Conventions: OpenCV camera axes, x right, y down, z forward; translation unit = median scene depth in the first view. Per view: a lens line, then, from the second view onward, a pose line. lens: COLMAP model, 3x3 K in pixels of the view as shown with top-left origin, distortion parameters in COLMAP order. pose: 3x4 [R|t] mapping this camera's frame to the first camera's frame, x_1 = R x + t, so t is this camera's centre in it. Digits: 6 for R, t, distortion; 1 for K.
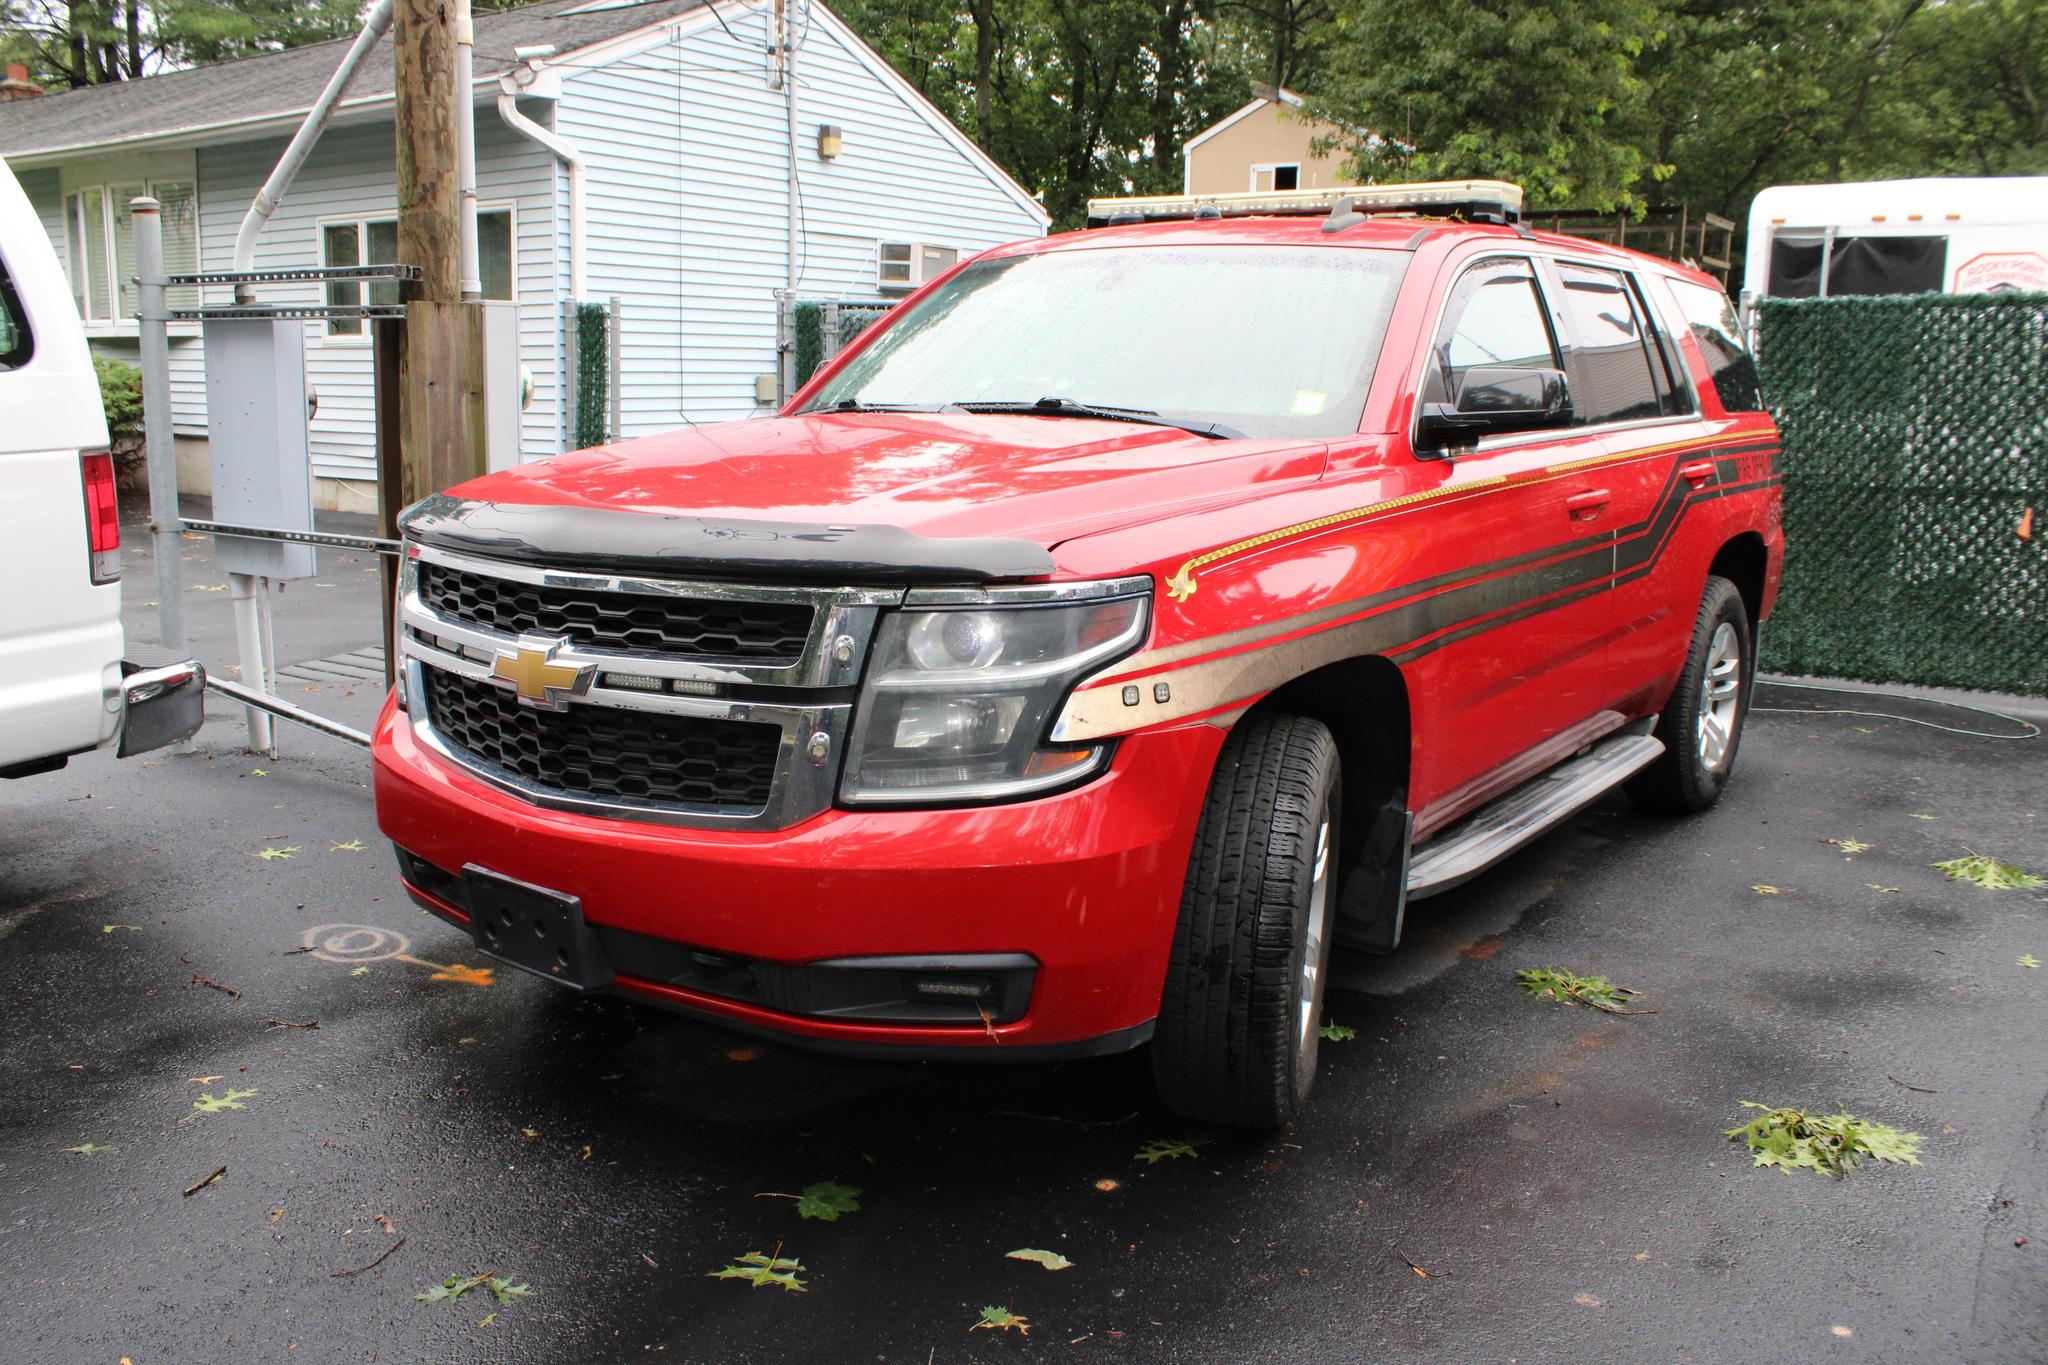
lens RADIAL K [[1690.5, 0, 1022.4], [0, 1690.5, 683.7], [0, 0, 1]] dist [-0.167825, 0.149351]
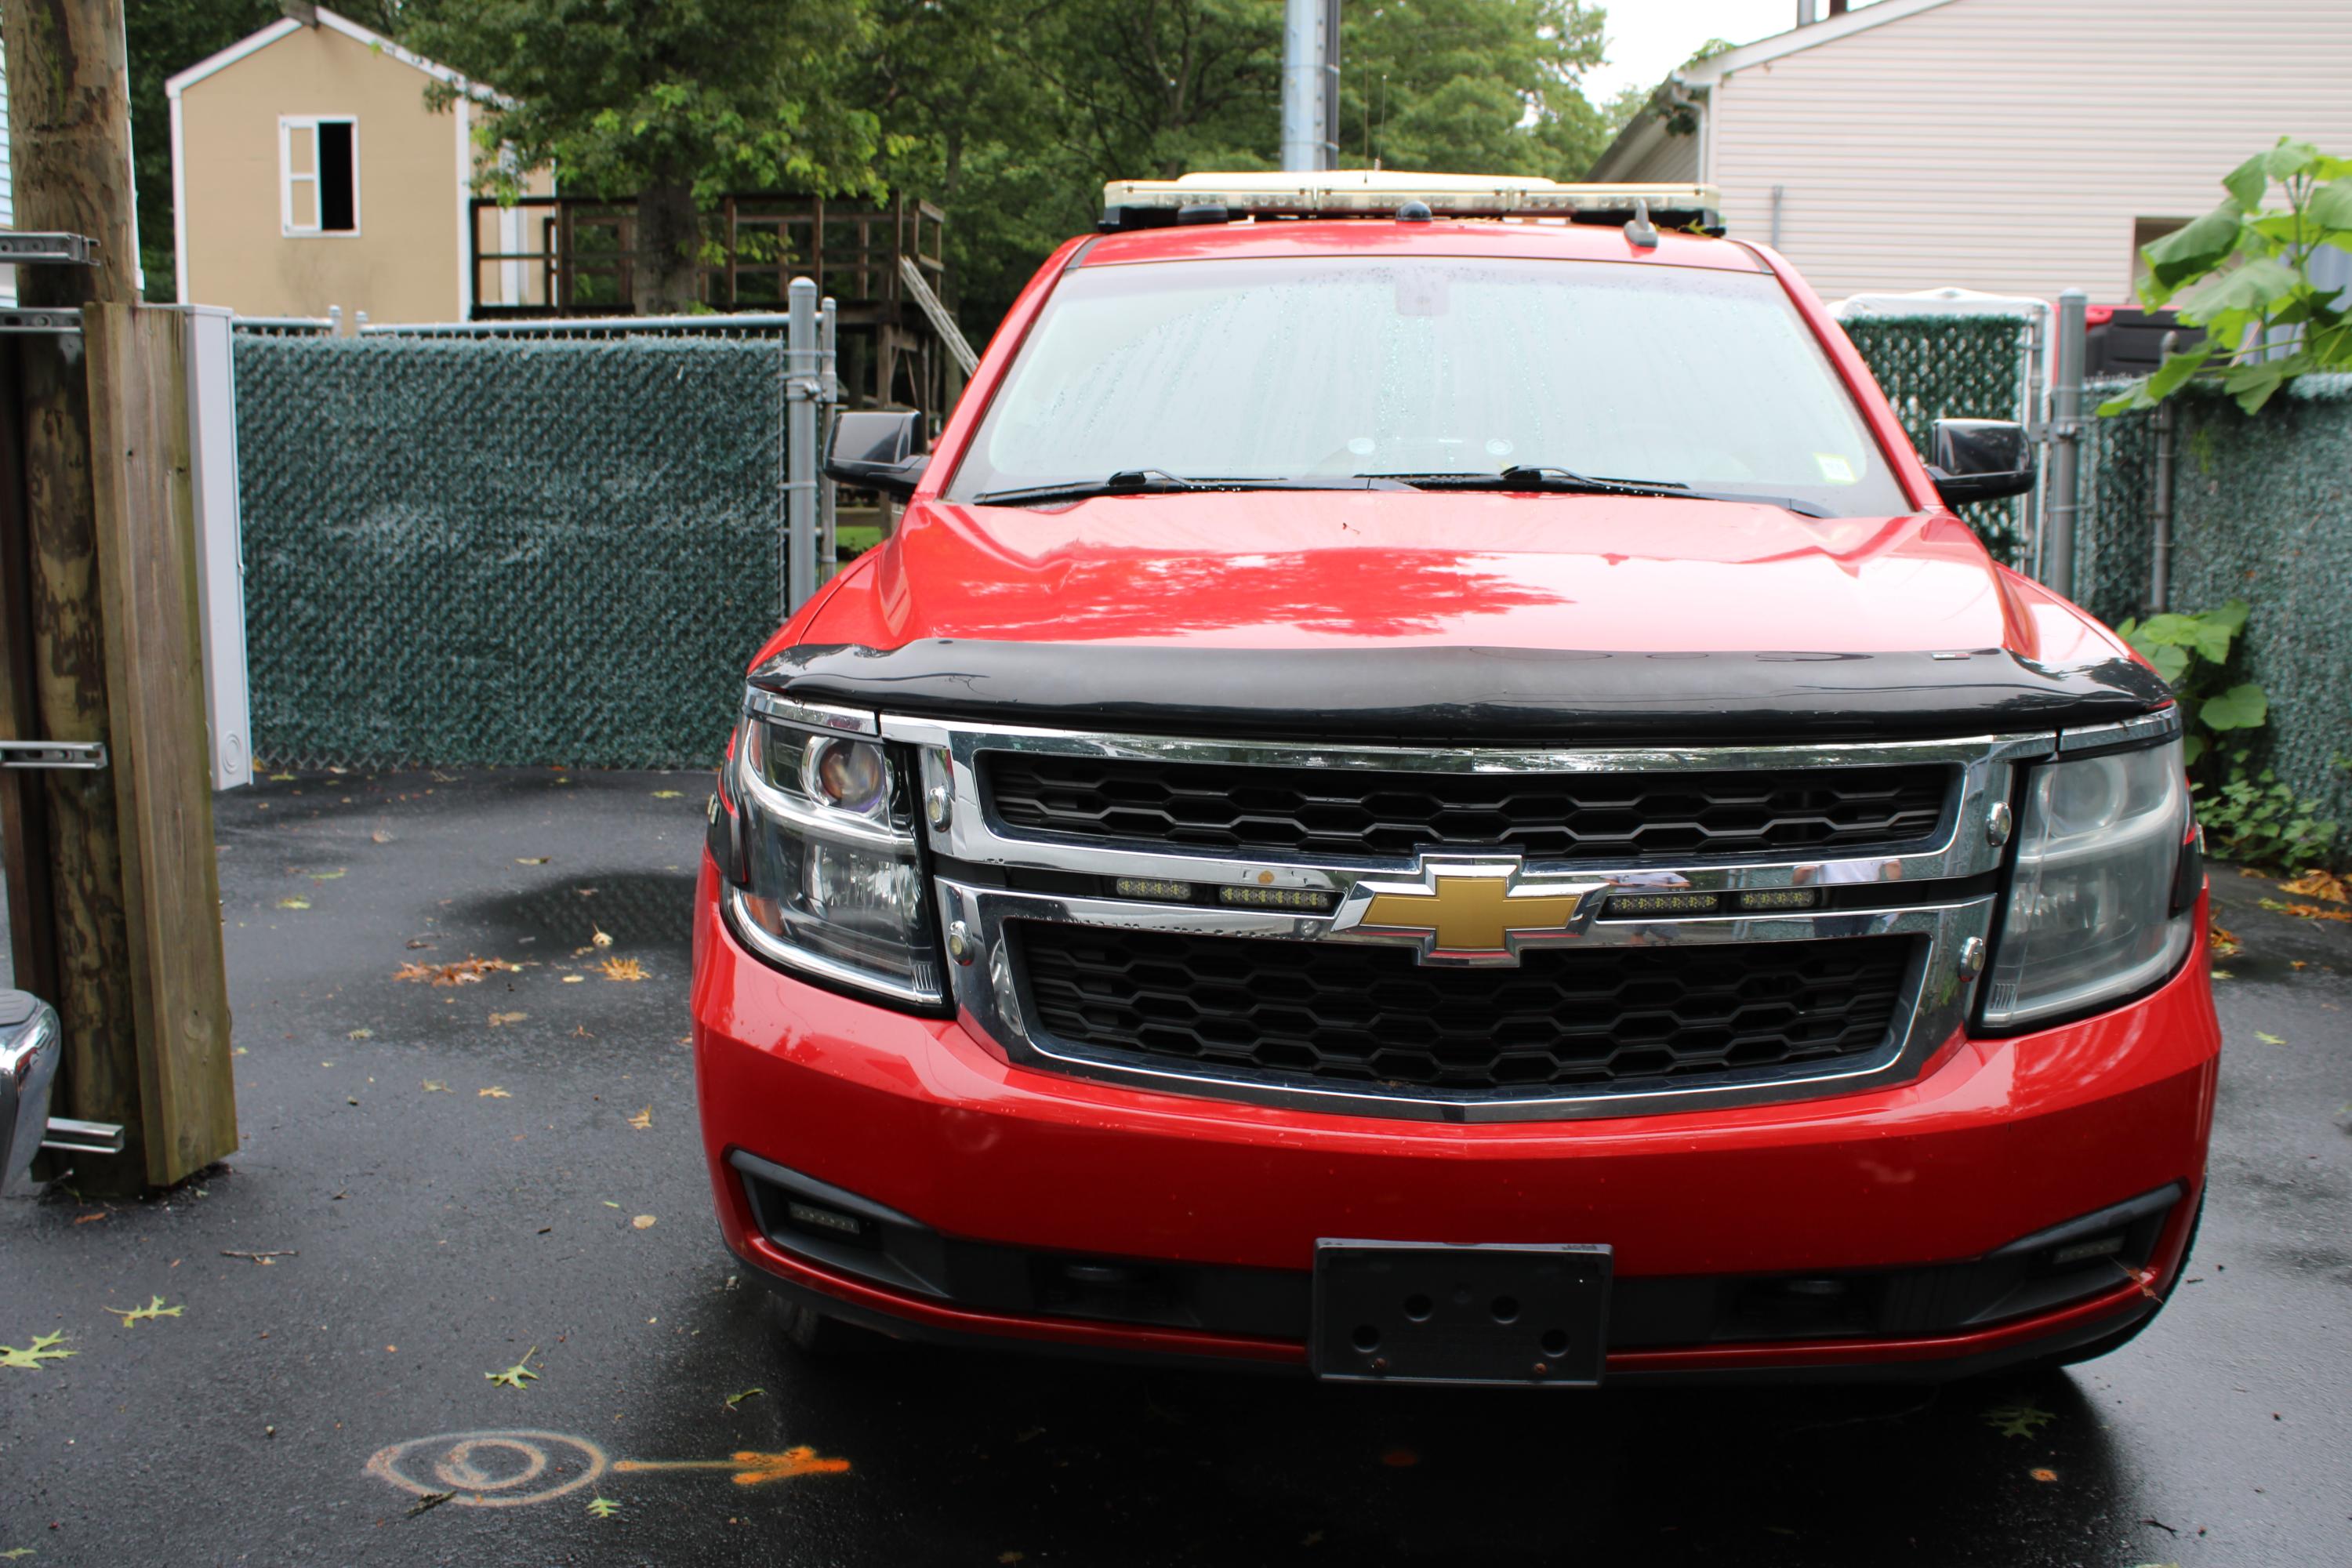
lens RADIAL K [[2318.9, 0, 1170.8], [0, 2318.9, 795.6], [0, 0, 1]] dist [-0.139166, 0.157922]
pose [[0.837283, -0.093228, 0.538763, -0.440329], [0.103129, 0.994598, 0.011836, -0.037351], [-0.536956, 0.045652, 0.842374, 0.165109]]
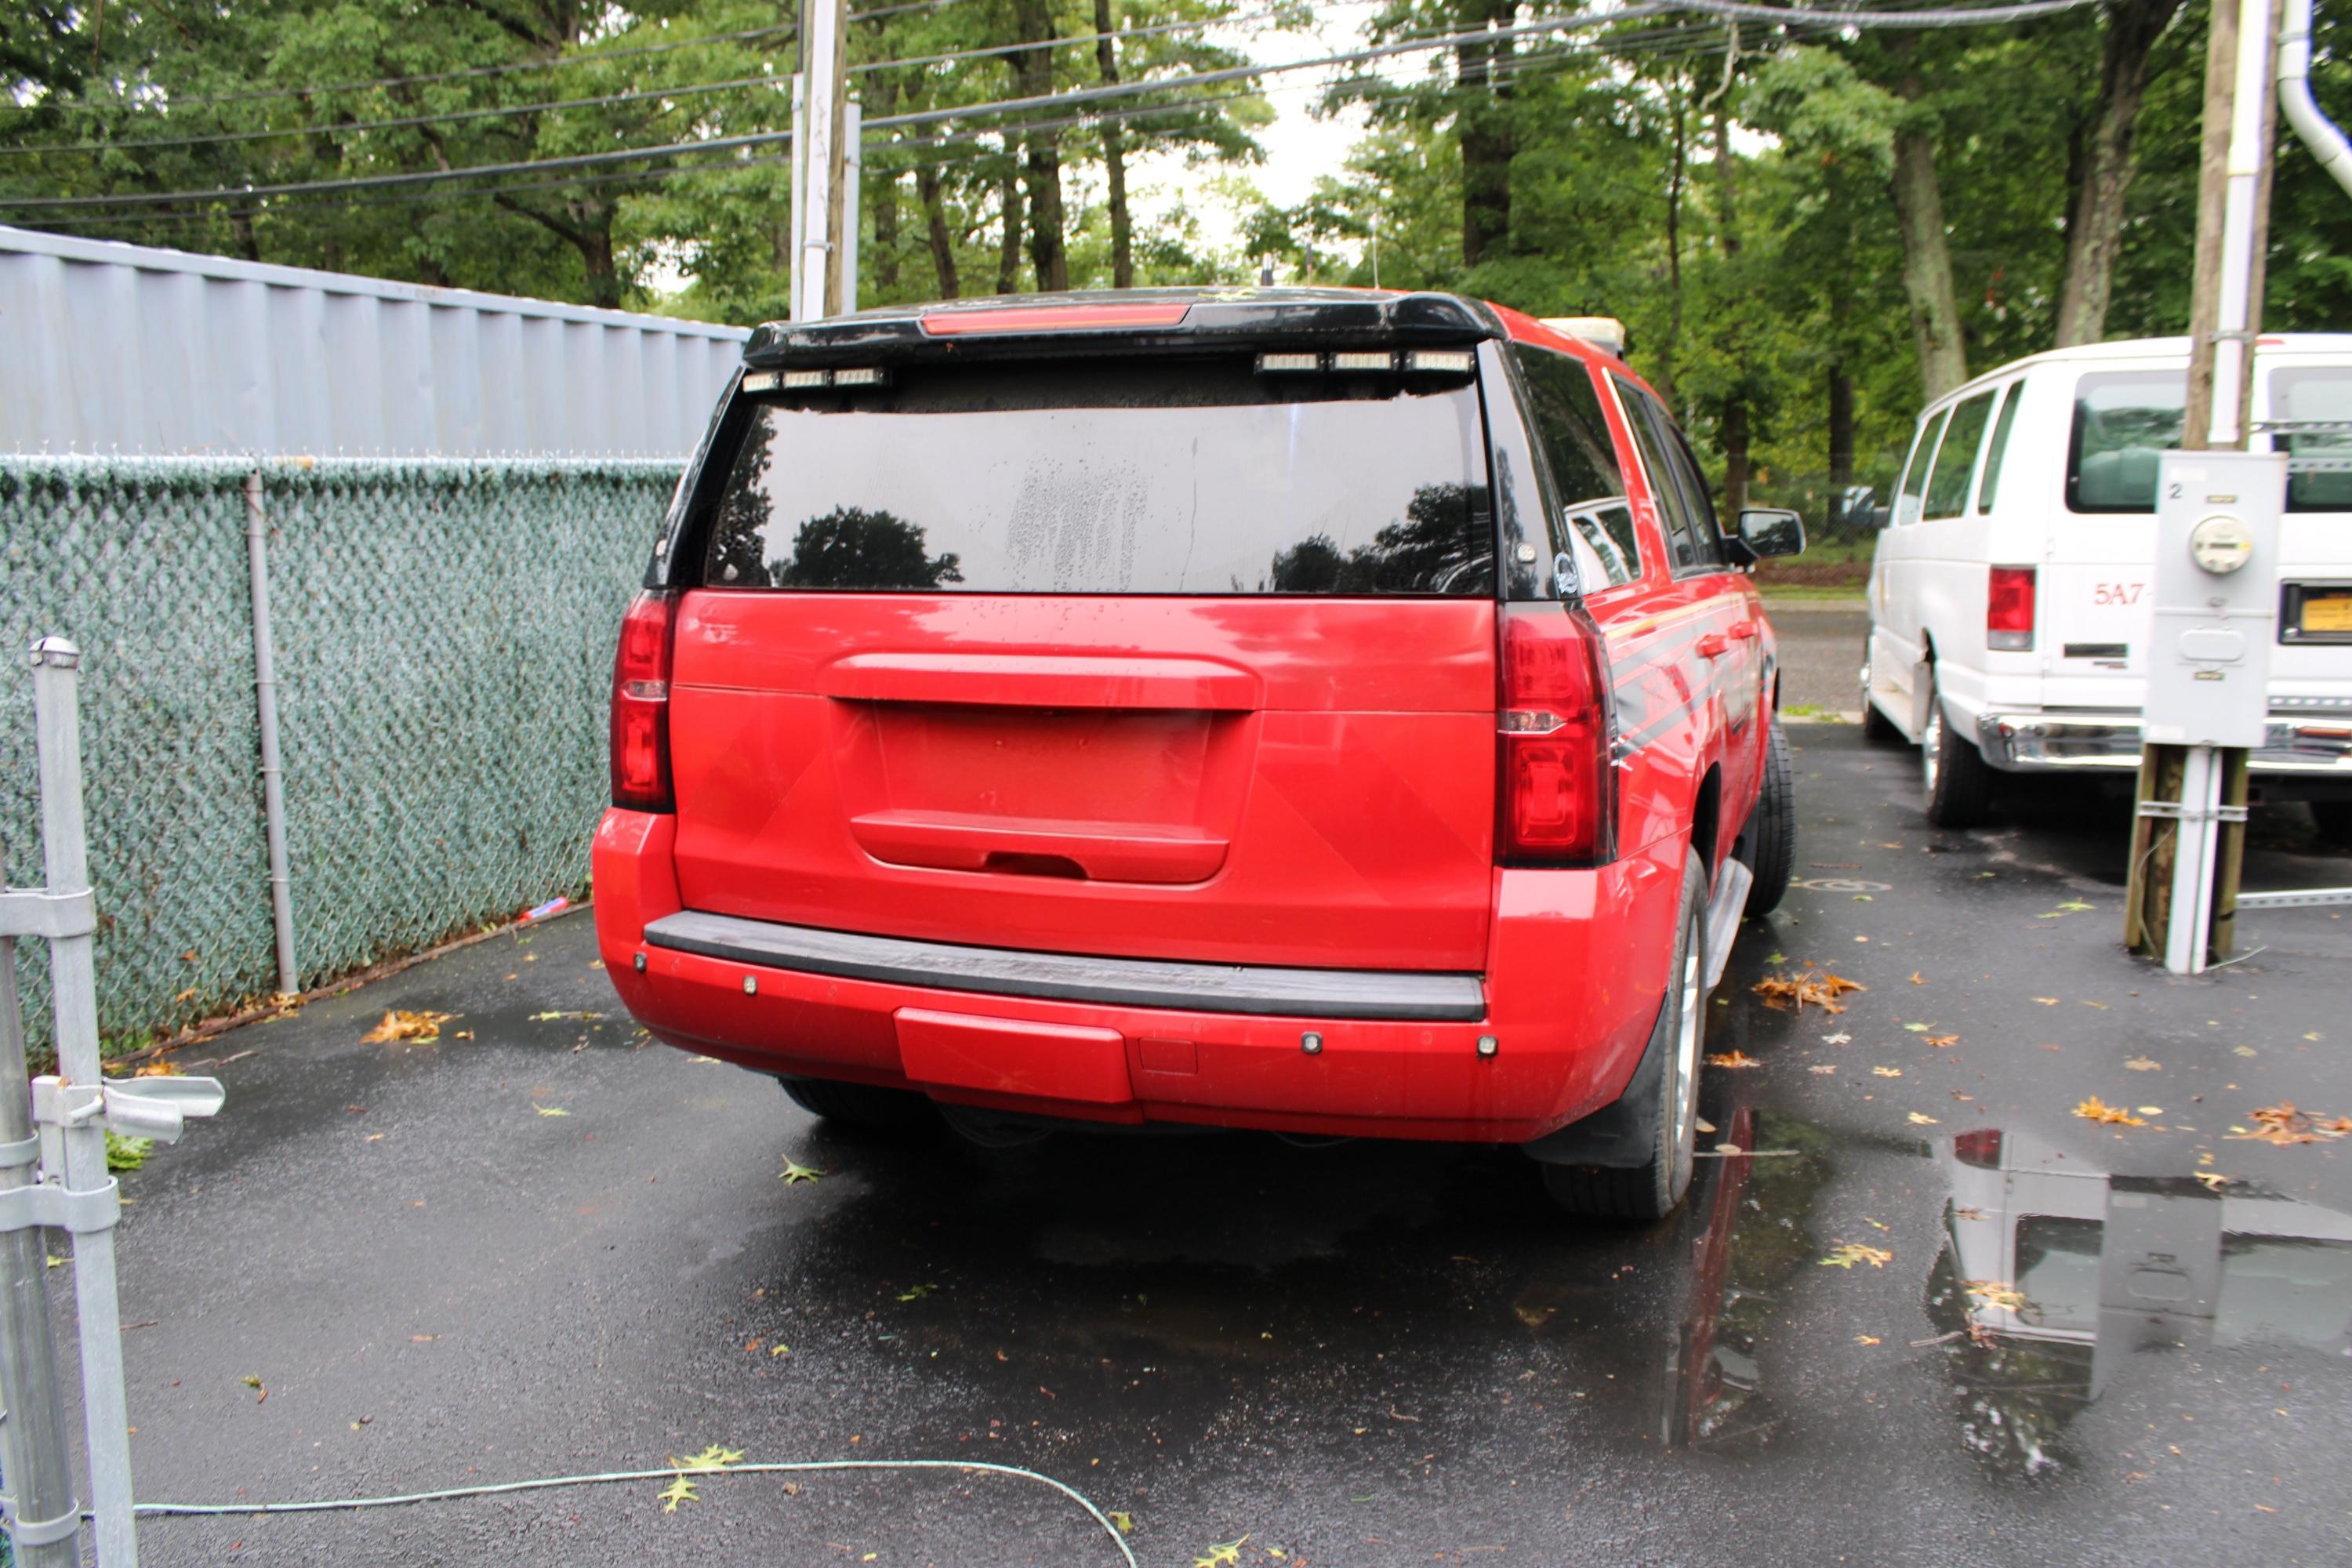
lens RADIAL K [[1941.4, 0, 1174.1], [0, 1941.4, 785.3], [0, 0, 1]] dist [-0.167825, 0.149351]
pose [[-0.955311, 0.035382, -0.293477, 0.519209], [-0.062833, 0.945818, 0.318561, -0.334718], [0.288847, 0.322765, -0.901327, 1.745067]]
